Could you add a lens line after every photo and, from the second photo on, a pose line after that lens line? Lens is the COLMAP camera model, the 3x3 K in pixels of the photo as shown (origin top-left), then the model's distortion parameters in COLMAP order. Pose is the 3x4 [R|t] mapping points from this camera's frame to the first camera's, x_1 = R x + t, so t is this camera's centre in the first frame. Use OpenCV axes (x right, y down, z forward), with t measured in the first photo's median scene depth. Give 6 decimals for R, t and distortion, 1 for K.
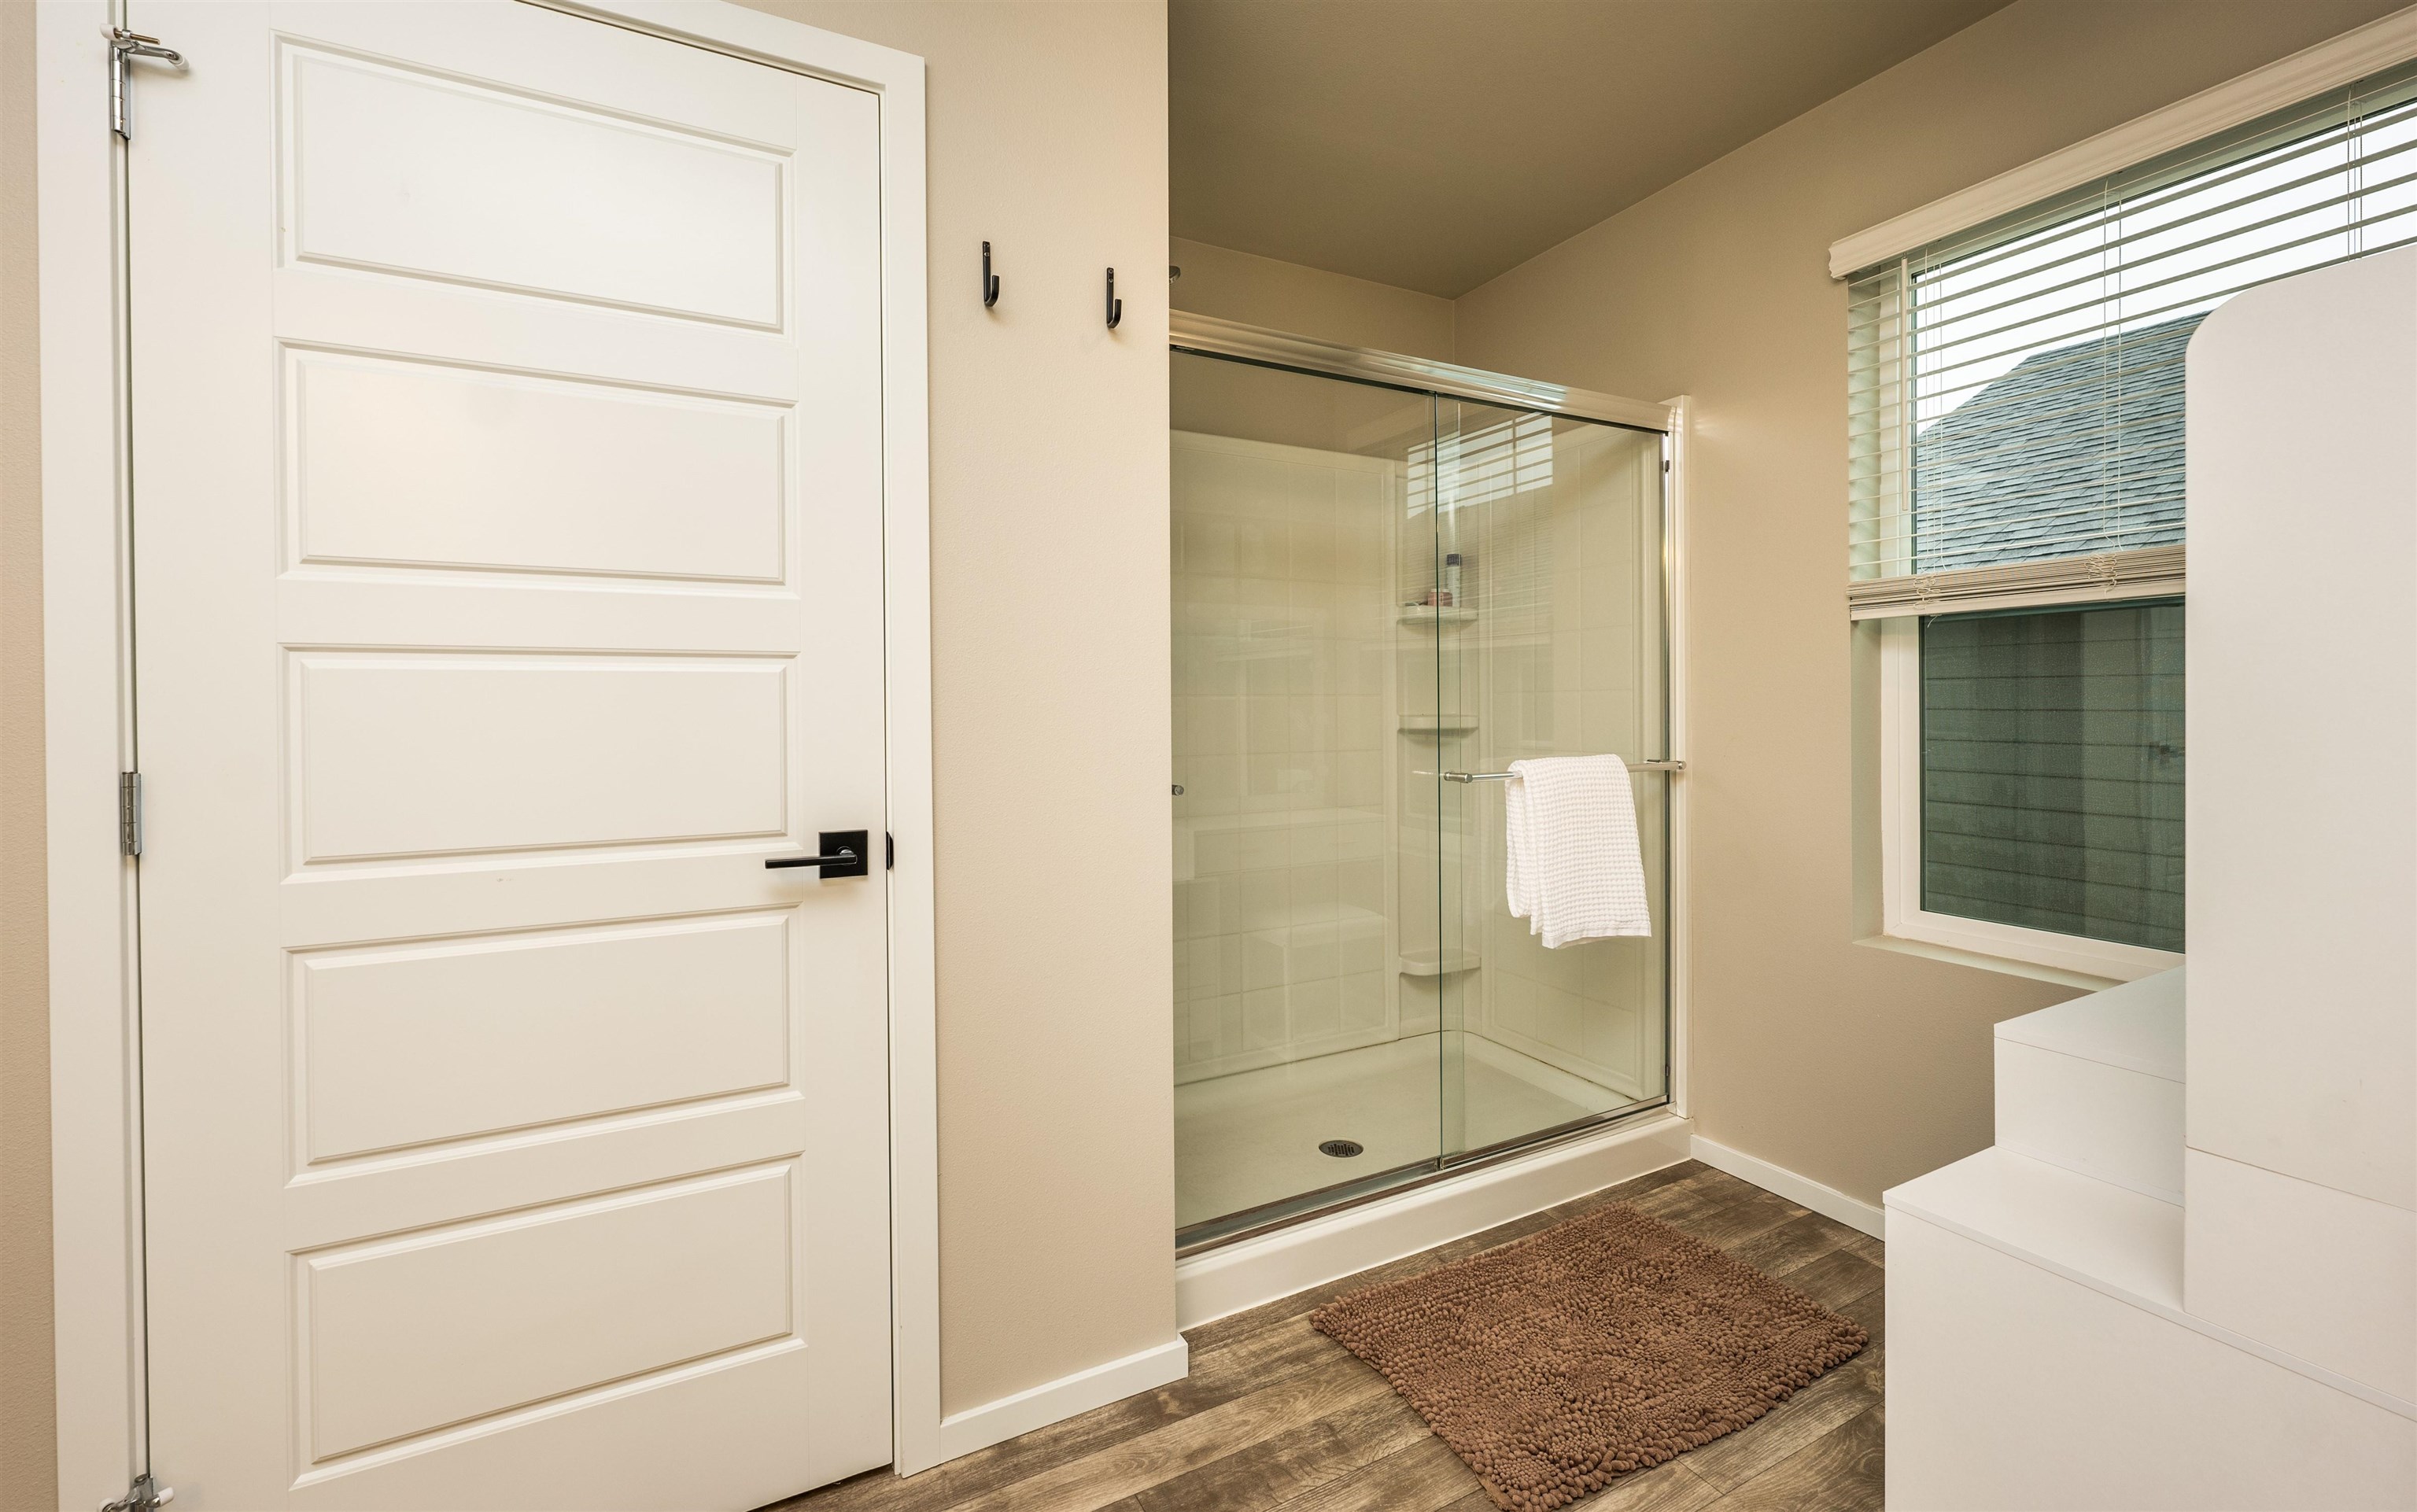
lens RADIAL K [[996.0, 0, 1196.0], [0, 996.0, 709.0], [0, 0, 1]] dist [-0.002958, -0.000348]
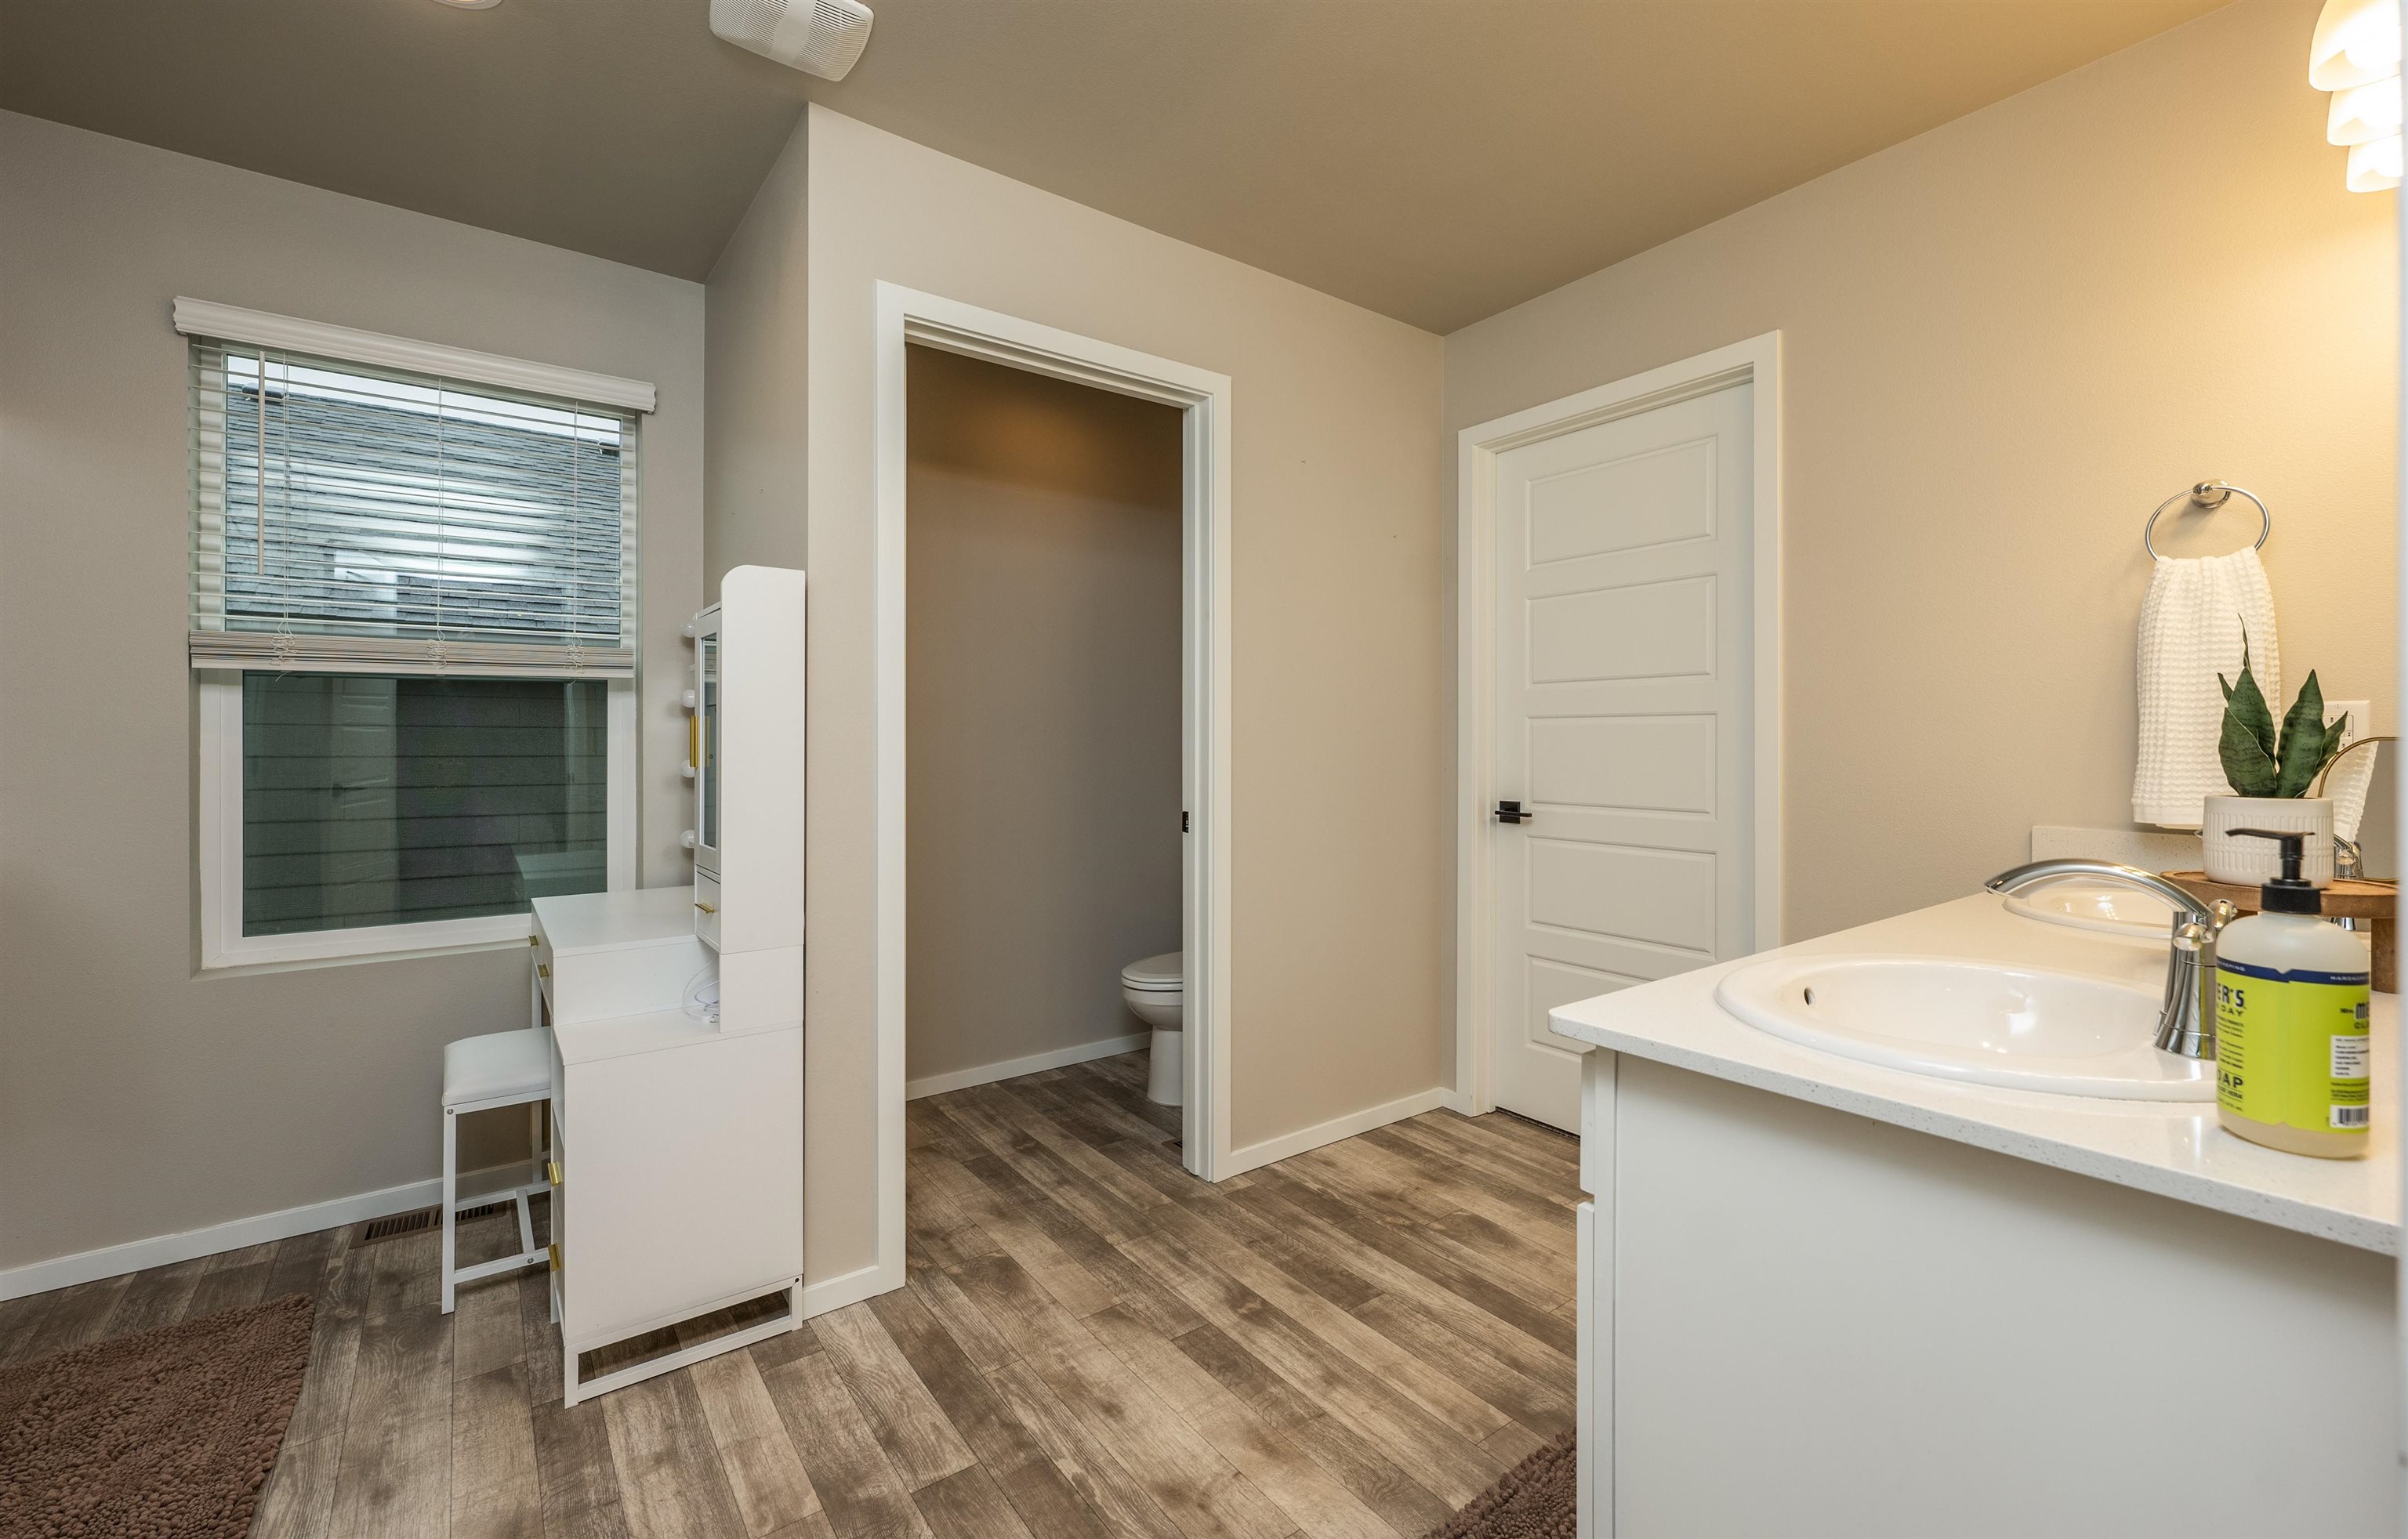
lens RADIAL K [[986.4, 0, 1197.8], [0, 986.4, 734.5], [0, 0, 1]] dist [-0.000392, -0.000116]
pose [[-0.158341, 0.018019, 0.987220, -0.523756], [0.008932, 0.999819, -0.016817, 0.006642], [-0.987344, 0.006155, -0.158474, 0.133910]]
